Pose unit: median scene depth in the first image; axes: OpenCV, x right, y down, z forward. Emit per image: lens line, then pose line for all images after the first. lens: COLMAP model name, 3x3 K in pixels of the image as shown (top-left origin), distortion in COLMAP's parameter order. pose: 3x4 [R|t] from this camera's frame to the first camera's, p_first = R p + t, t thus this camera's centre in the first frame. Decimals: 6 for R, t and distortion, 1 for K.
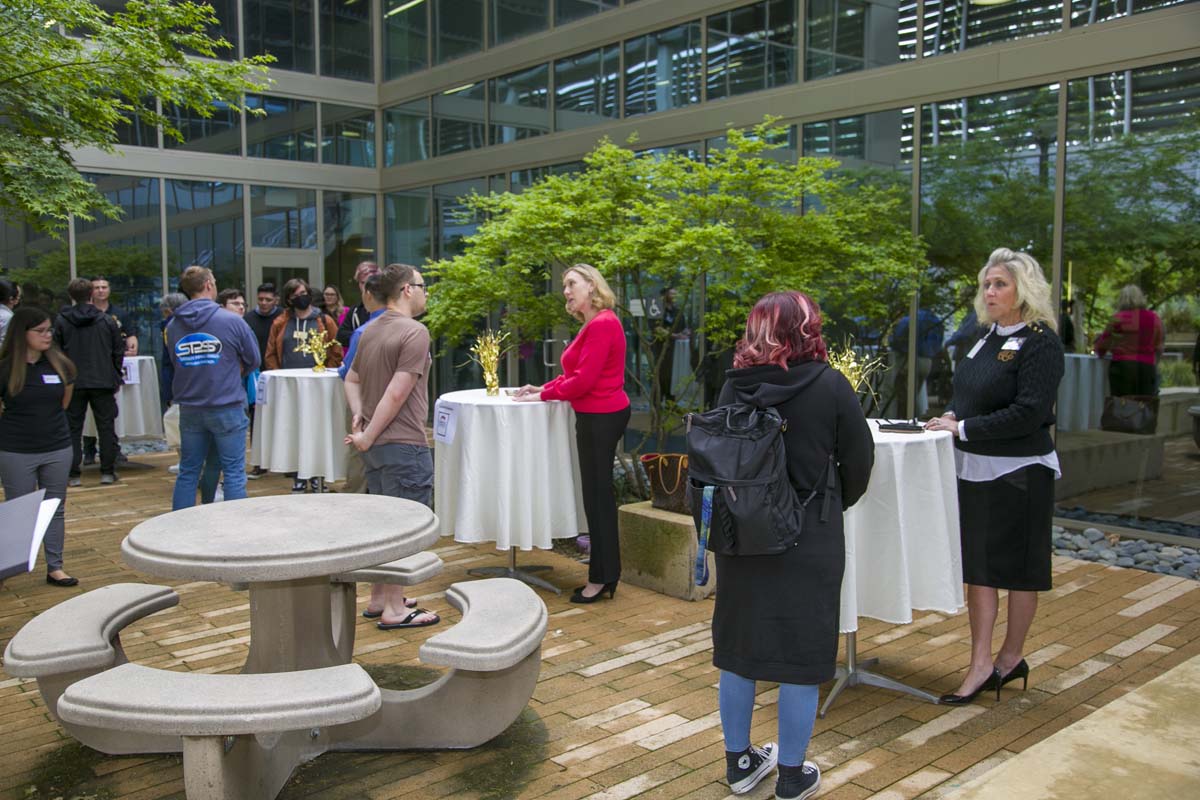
lens RADIAL K [[1085.4, 0, 600.0], [0, 1085.4, 400.0], [0, 0, 1]] dist [0.020245, 0.012467]
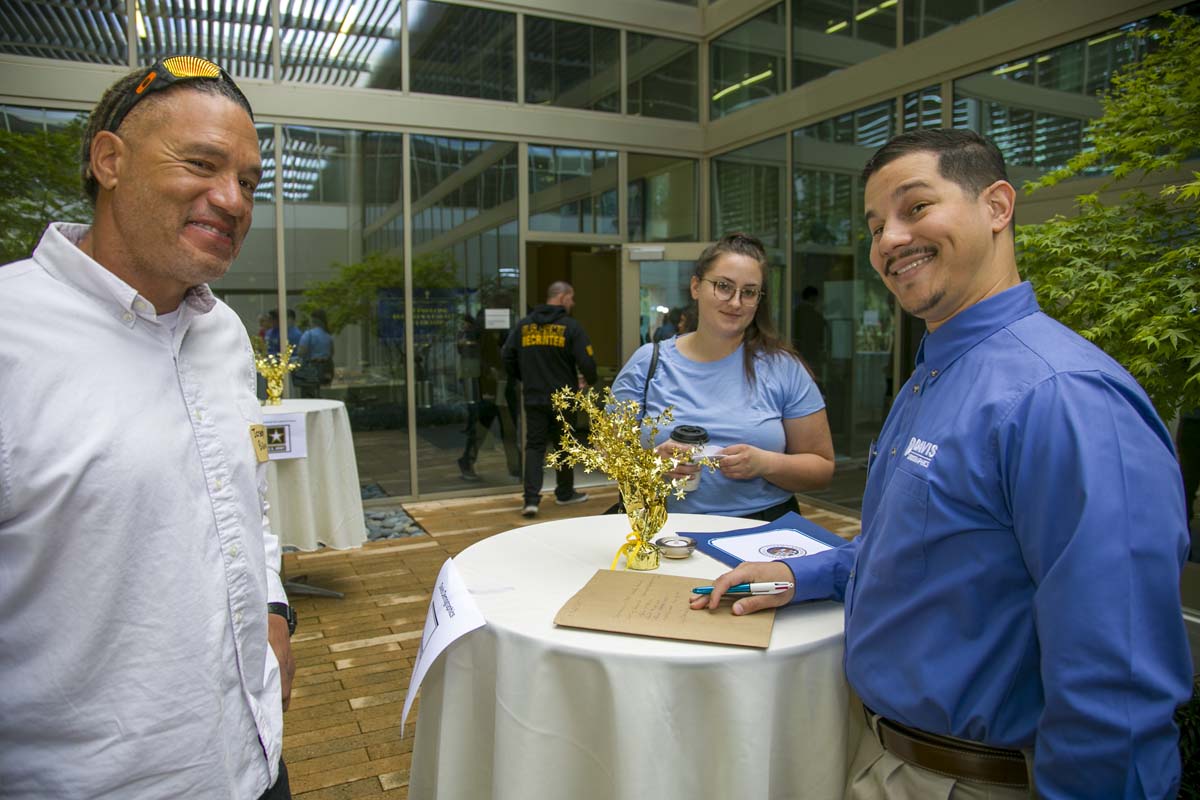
lens RADIAL K [[821.4, 0, 600.0], [0, 821.4, 400.0], [0, 0, 1]] dist [-0.124667, 0.063979]
pose [[0.961361, 0.023294, -0.274303, -0.127964], [-0.018337, 0.999619, 0.020622, -0.045333], [0.274678, -0.014796, 0.961422, 0.505937]]
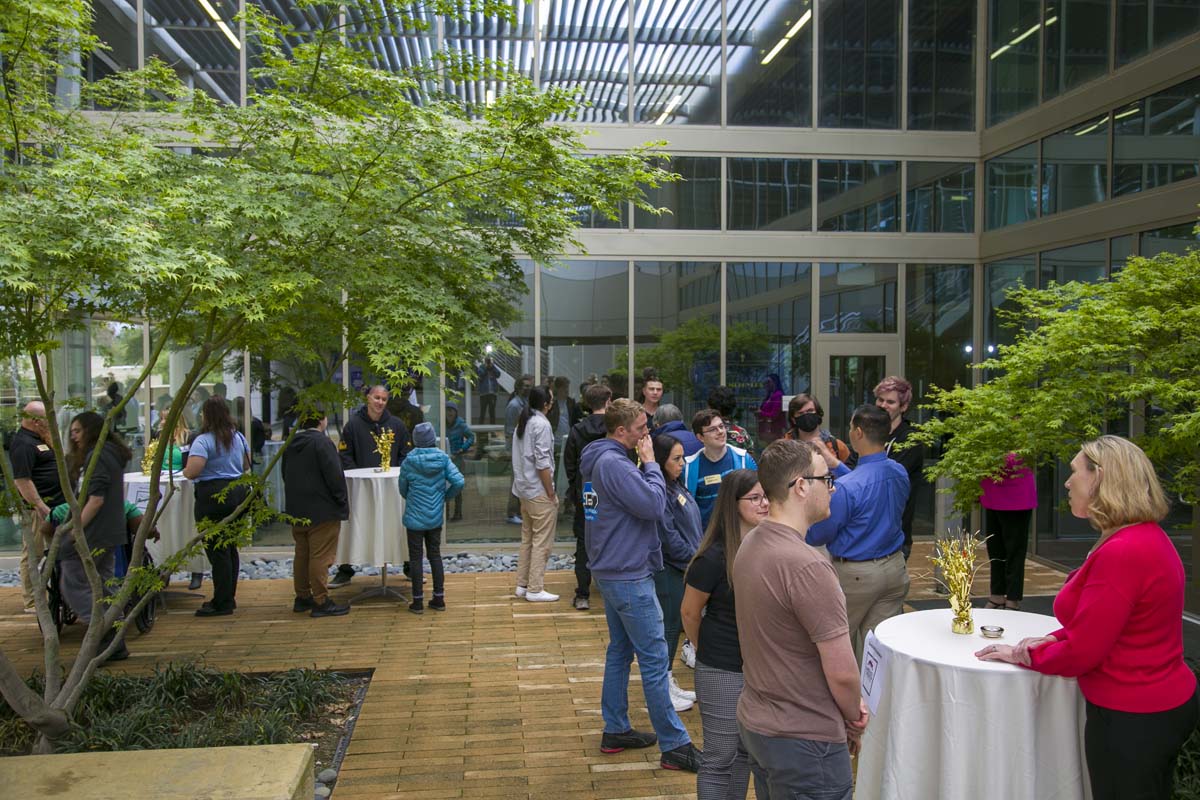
lens RADIAL K [[1085.4, 0, 600.0], [0, 1085.4, 400.0], [0, 0, 1]] dist [0.020245, 0.012467]
pose [[0.815710, 0.028276, -0.577769, 0.044757], [-0.051646, 0.998376, -0.024055, -0.056641], [0.576151, 0.049461, 0.815846, 0.185256]]
